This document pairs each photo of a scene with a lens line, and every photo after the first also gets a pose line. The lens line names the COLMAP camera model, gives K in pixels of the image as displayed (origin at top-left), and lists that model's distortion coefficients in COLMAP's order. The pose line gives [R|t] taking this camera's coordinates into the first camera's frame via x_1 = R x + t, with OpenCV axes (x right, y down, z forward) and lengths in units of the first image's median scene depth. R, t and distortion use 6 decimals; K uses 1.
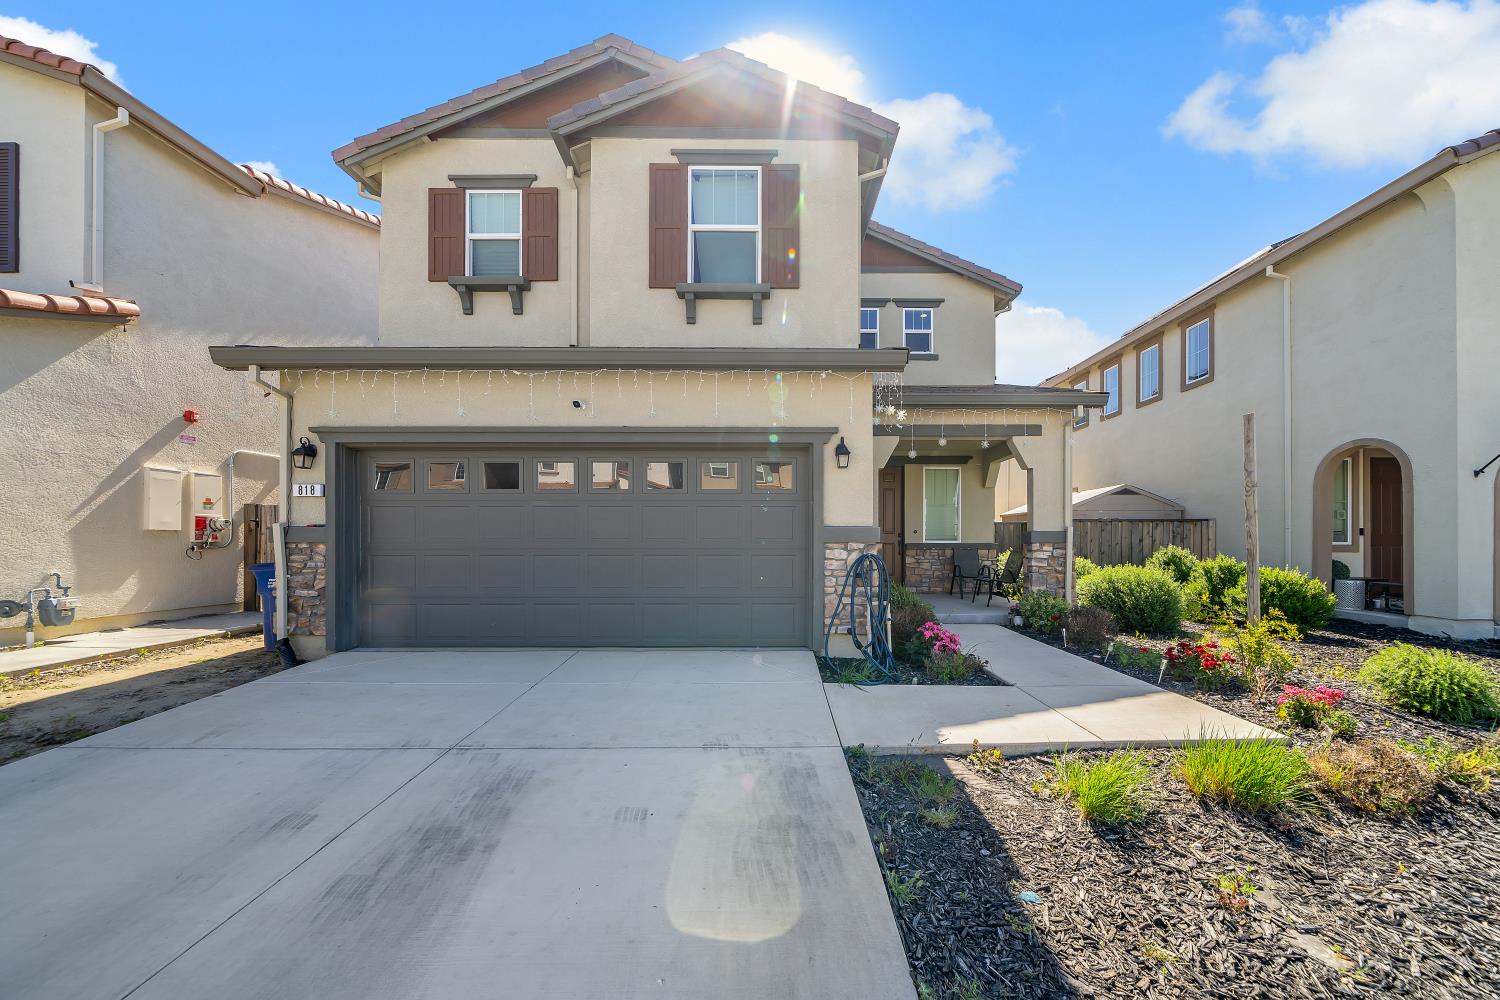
lens RADIAL K [[516.9, 0, 730.4], [0, 516.9, 544.9], [0, 0, 1]] dist [-0.002564, -0.000089]
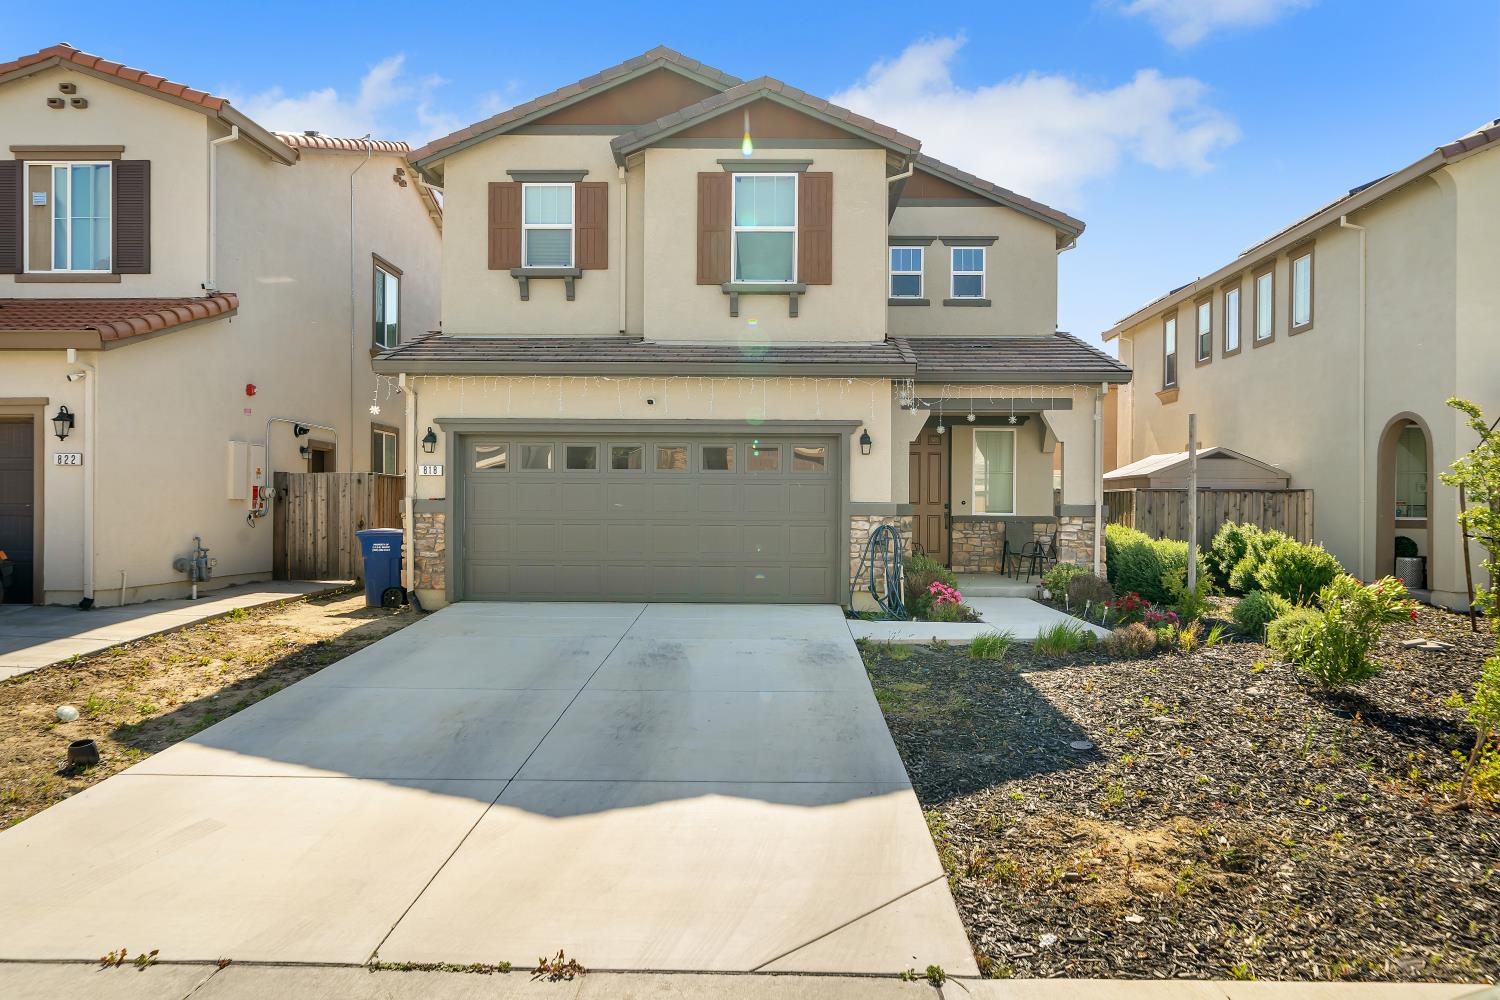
lens RADIAL K [[1039.5, 0, 750.1], [0, 1039.5, 505.3], [0, 0, 1]] dist [0.003211, 0.000570]
pose [[0.998660, 0.006838, 0.051305, -0.148233], [-0.006379, 0.999938, -0.009098, -0.004112], [-0.051364, 0.008759, 0.998642, -1.182755]]
